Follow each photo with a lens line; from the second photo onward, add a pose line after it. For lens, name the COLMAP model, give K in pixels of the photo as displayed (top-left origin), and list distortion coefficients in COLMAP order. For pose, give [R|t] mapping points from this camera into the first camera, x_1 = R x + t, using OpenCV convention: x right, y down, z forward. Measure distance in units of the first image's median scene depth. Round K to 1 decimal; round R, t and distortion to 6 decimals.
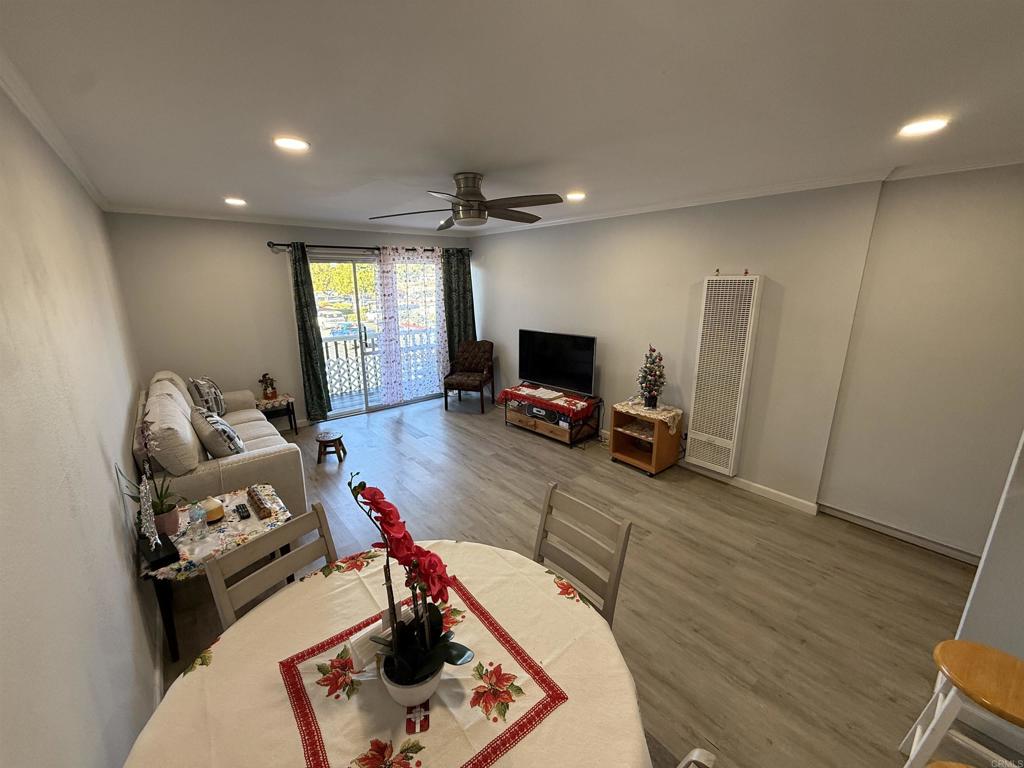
lens RADIAL K [[406.7, 0, 513.1], [0, 406.7, 379.9], [0, 0, 1]] dist [-0.007367, 0.000095]
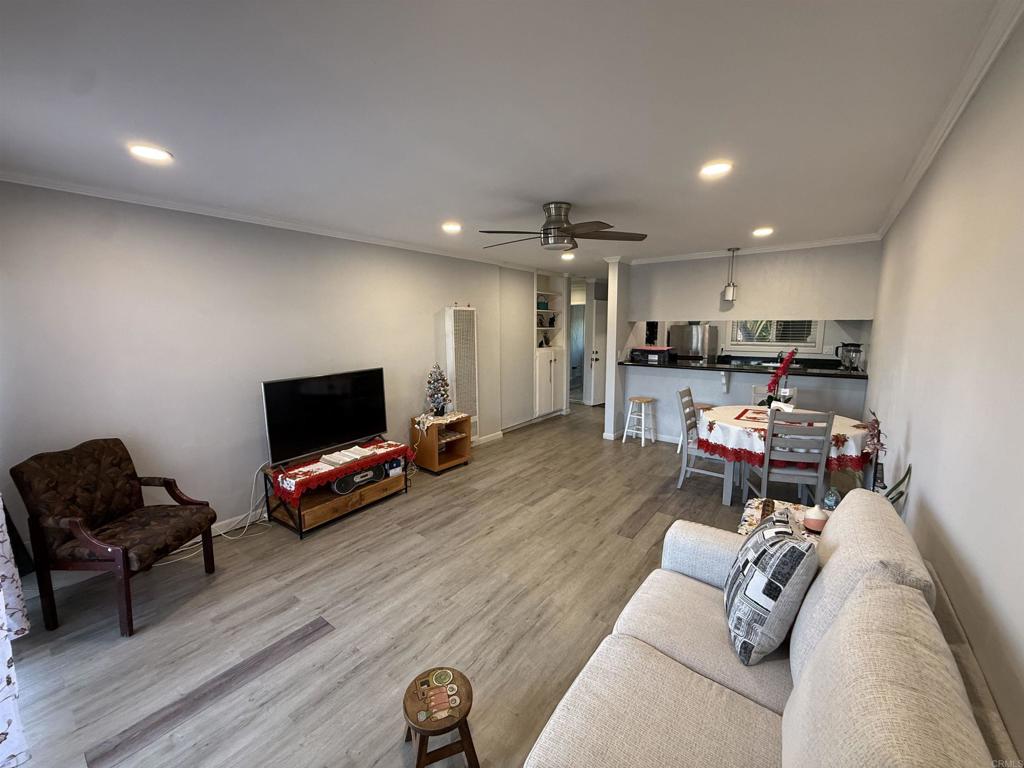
lens RADIAL K [[406.7, 0, 509.3], [0, 406.7, 378.4], [0, 0, 1]] dist [-0.007367, 0.000095]
pose [[-0.205966, -0.127723, 0.970188, -0.727666], [0.239910, 0.954597, 0.176602, -0.170653], [-0.948694, 0.269132, -0.165973, 0.857453]]
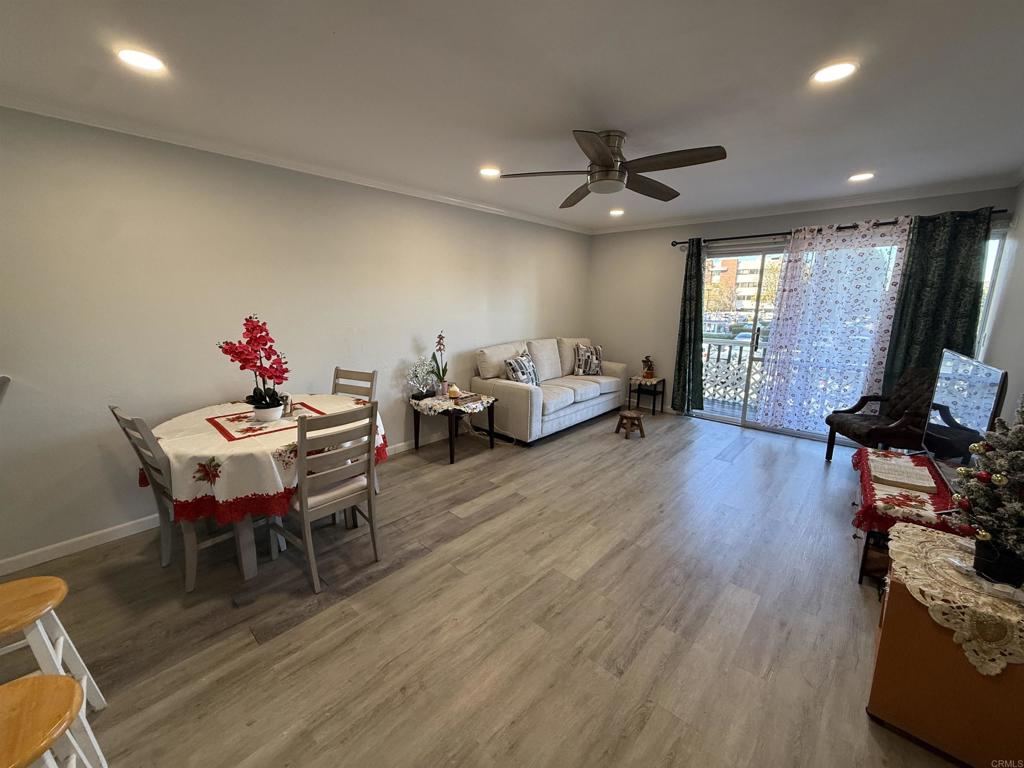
lens RADIAL K [[406.7, 0, 507.7], [0, 406.7, 385.0], [0, 0, 1]] dist [-0.007367, 0.000095]
pose [[0.124077, 0.206131, -0.970626, 0.512817], [-0.242576, 0.954806, 0.171763, -0.041222], [0.962165, 0.214139, 0.168472, 0.446518]]
